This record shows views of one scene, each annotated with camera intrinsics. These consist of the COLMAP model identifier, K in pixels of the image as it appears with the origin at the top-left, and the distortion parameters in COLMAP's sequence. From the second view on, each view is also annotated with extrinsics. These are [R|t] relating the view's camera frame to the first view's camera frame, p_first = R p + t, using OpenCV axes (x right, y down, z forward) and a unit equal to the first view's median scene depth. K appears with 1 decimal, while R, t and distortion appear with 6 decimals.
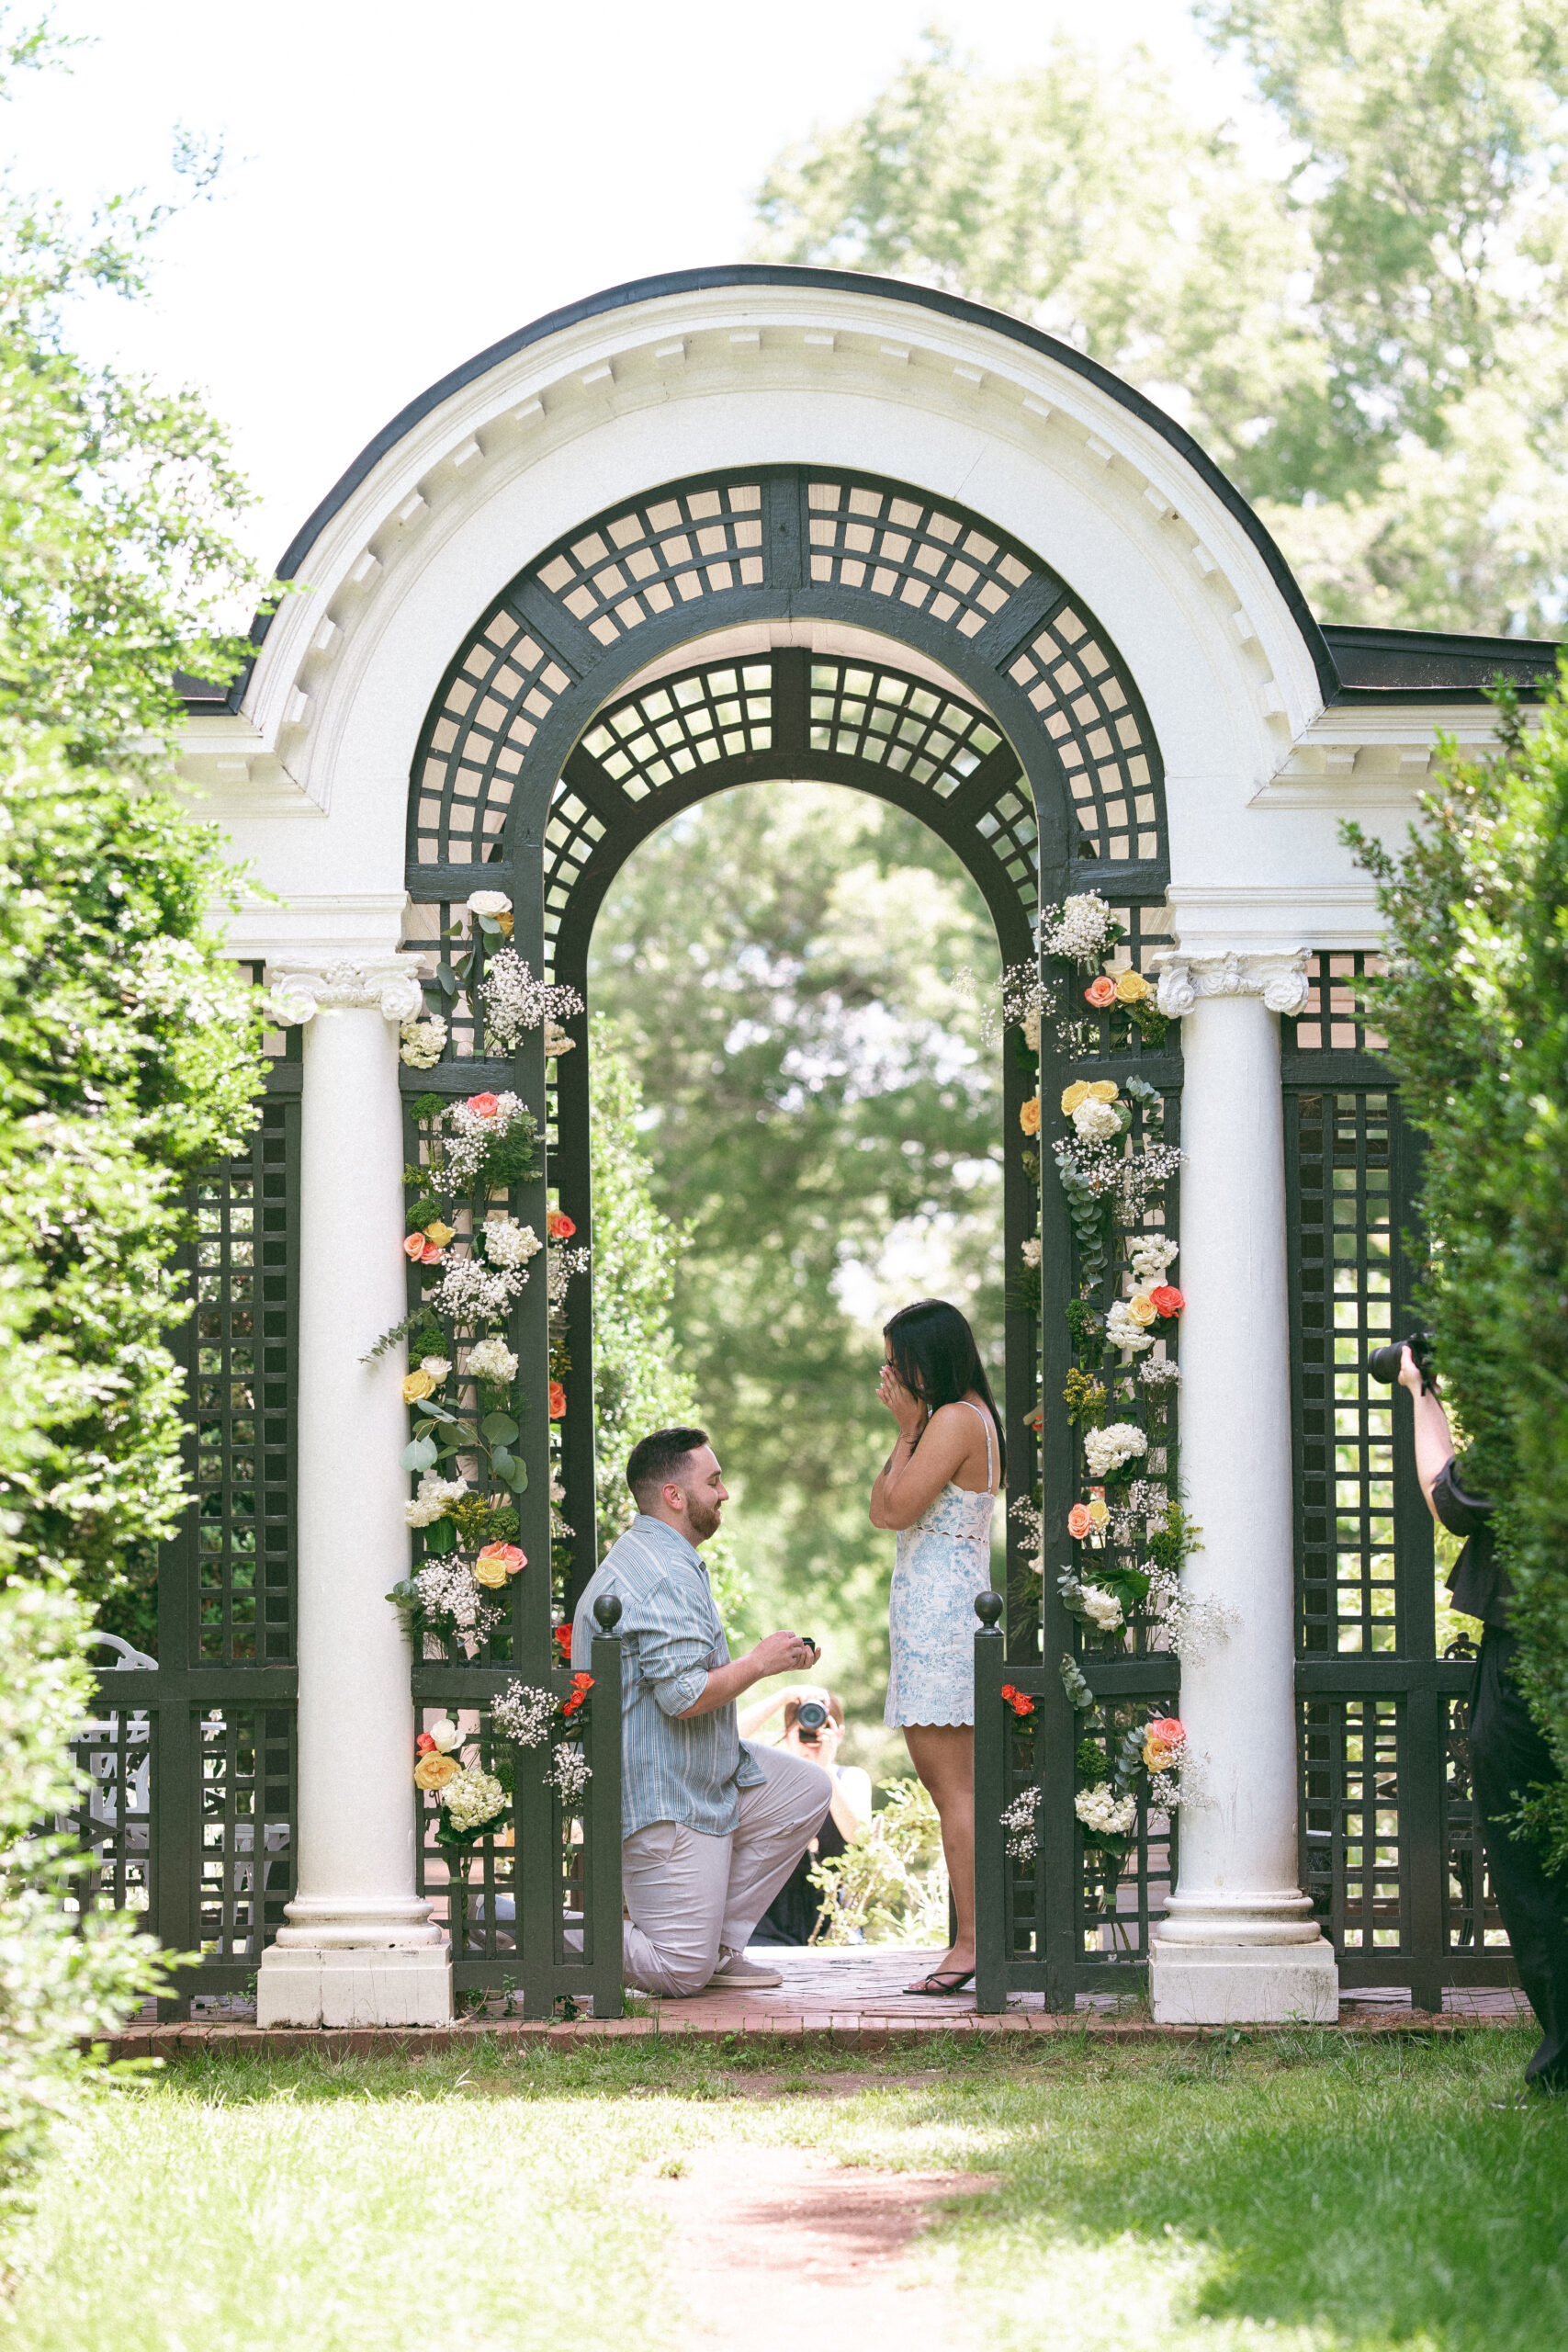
lens RADIAL K [[5413.7, 0, 712.8], [0, 5413.7, 1238.5], [0, 0, 1]] dist [0.045870, 0.107810]
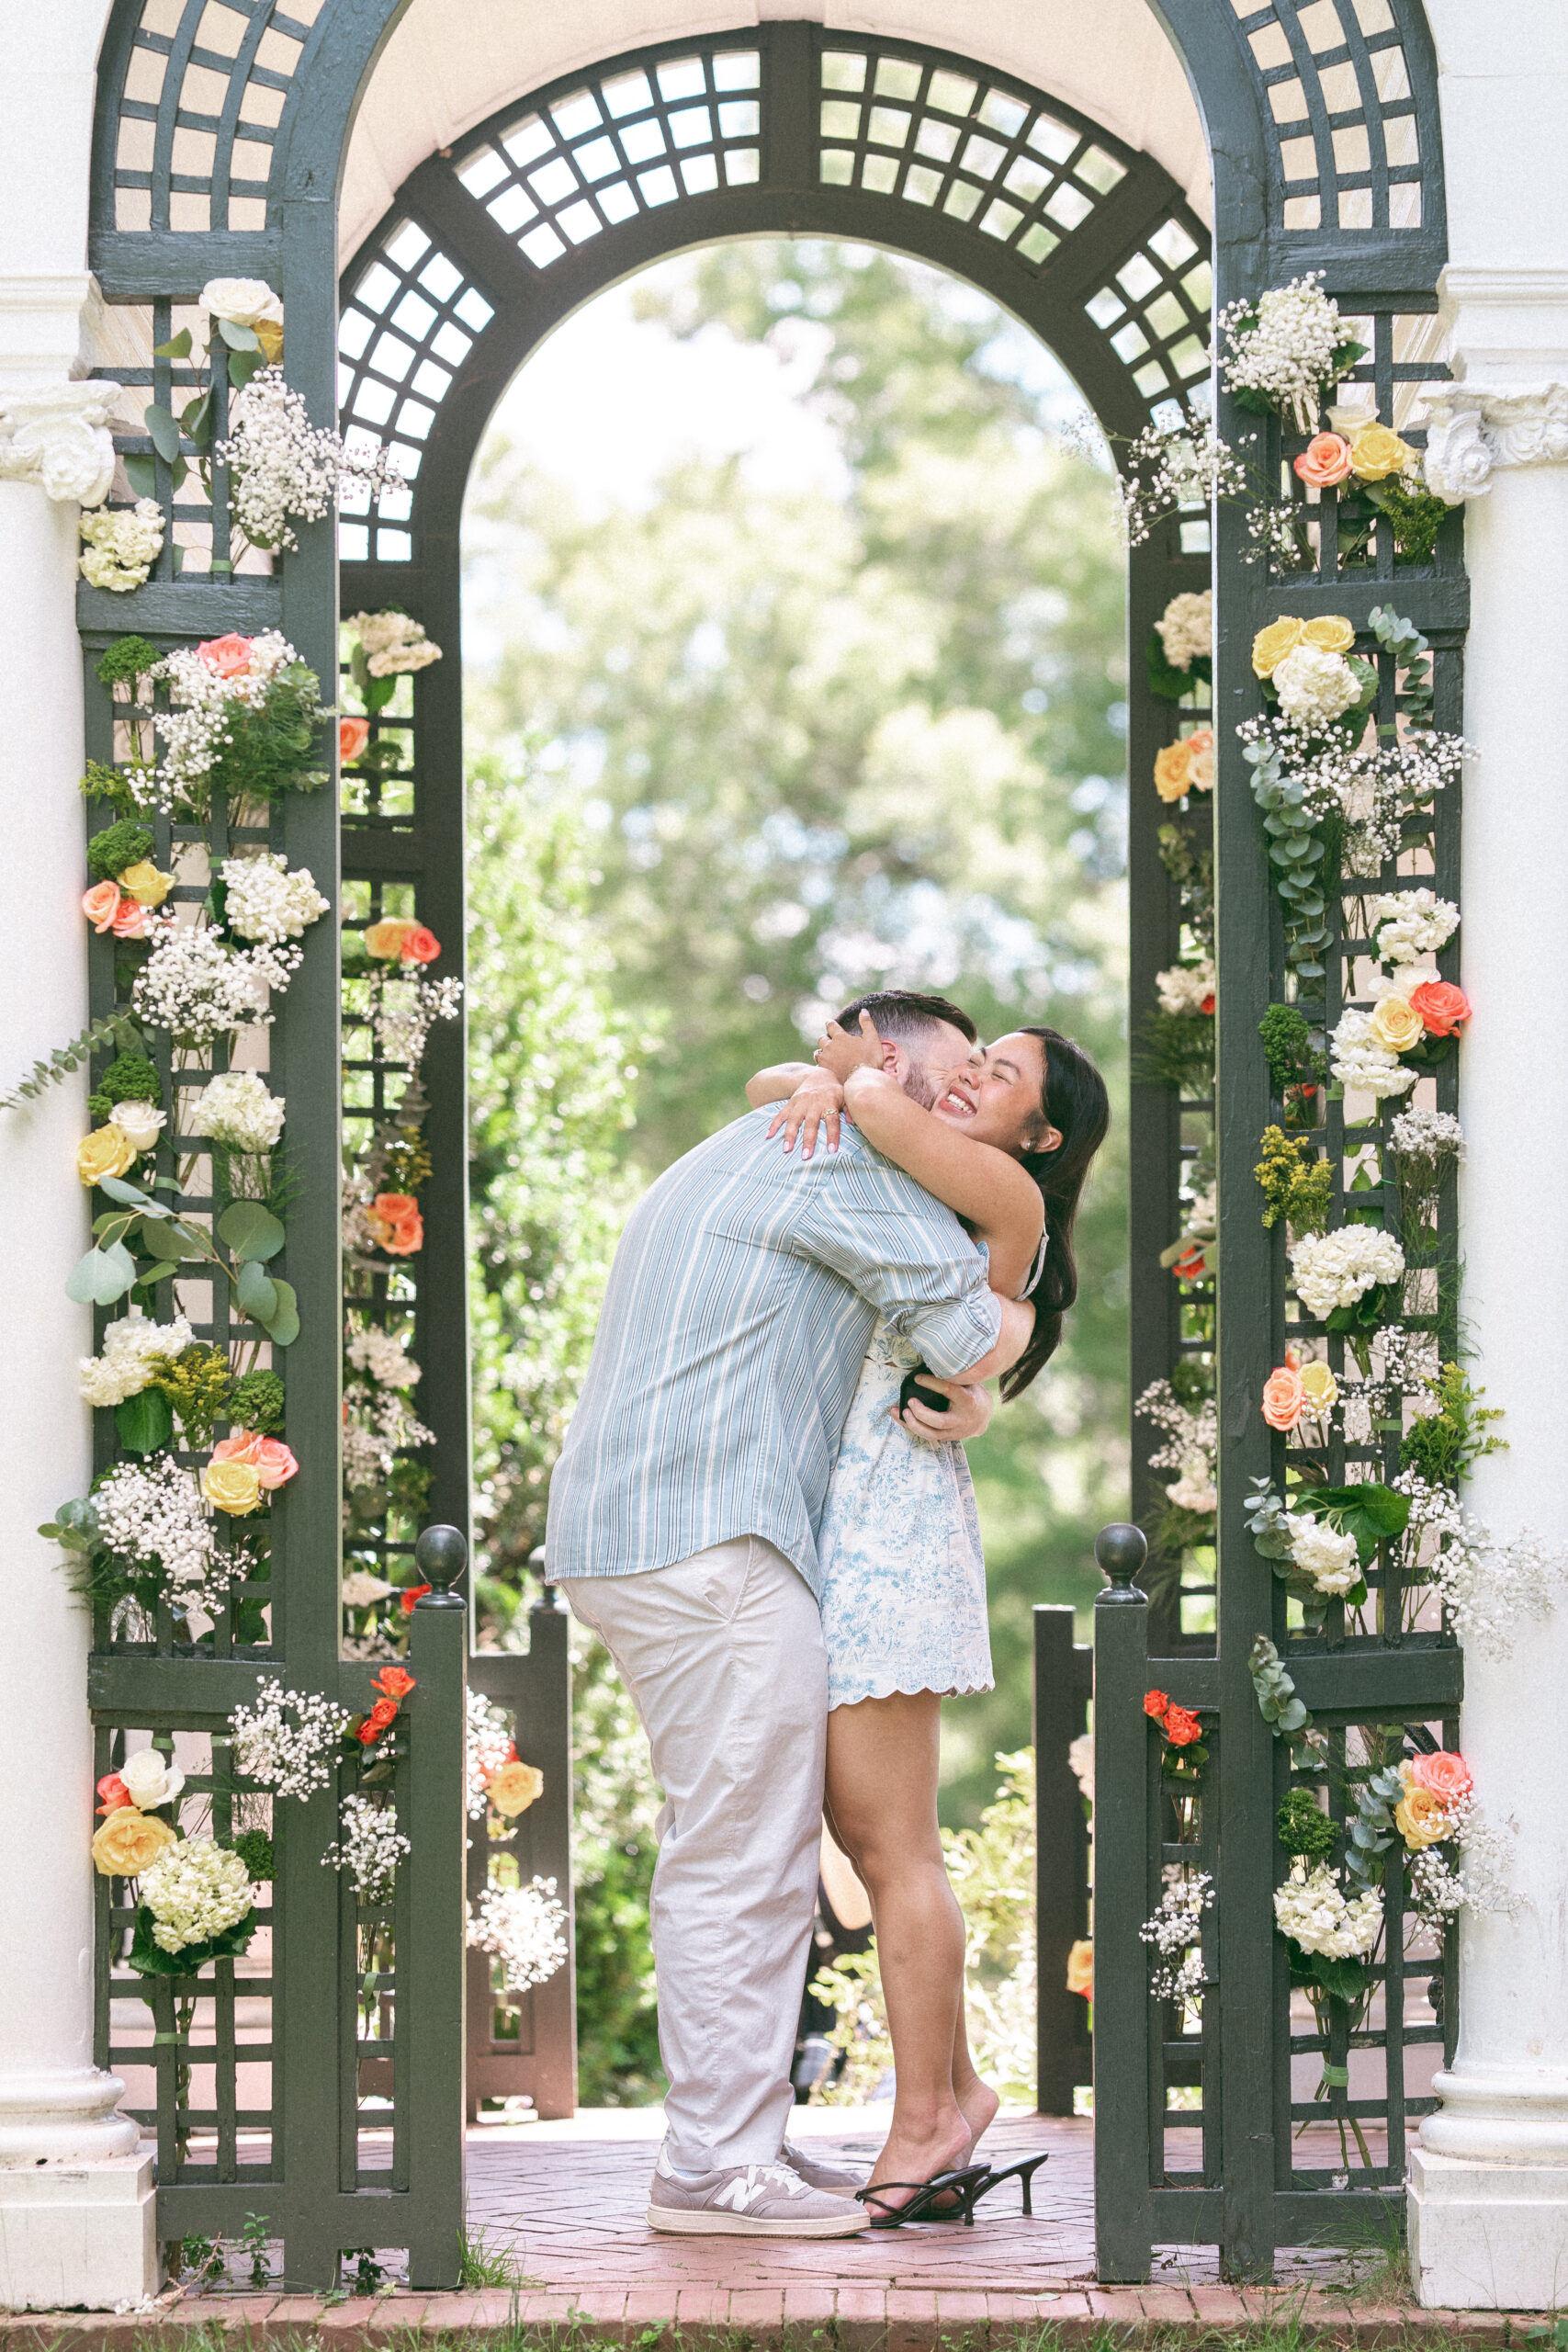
lens RADIAL K [[6214.3, 0, 810.7], [0, 6214.3, 1066.9], [0, 0, 1]] dist [0.061947, 0.652925]
pose [[0.999919, 0.004614, 0.011894, 0.010934], [-0.004435, 0.999877, -0.015023, 0.027580], [-0.011961, 0.014969, 0.999816, 0.354455]]
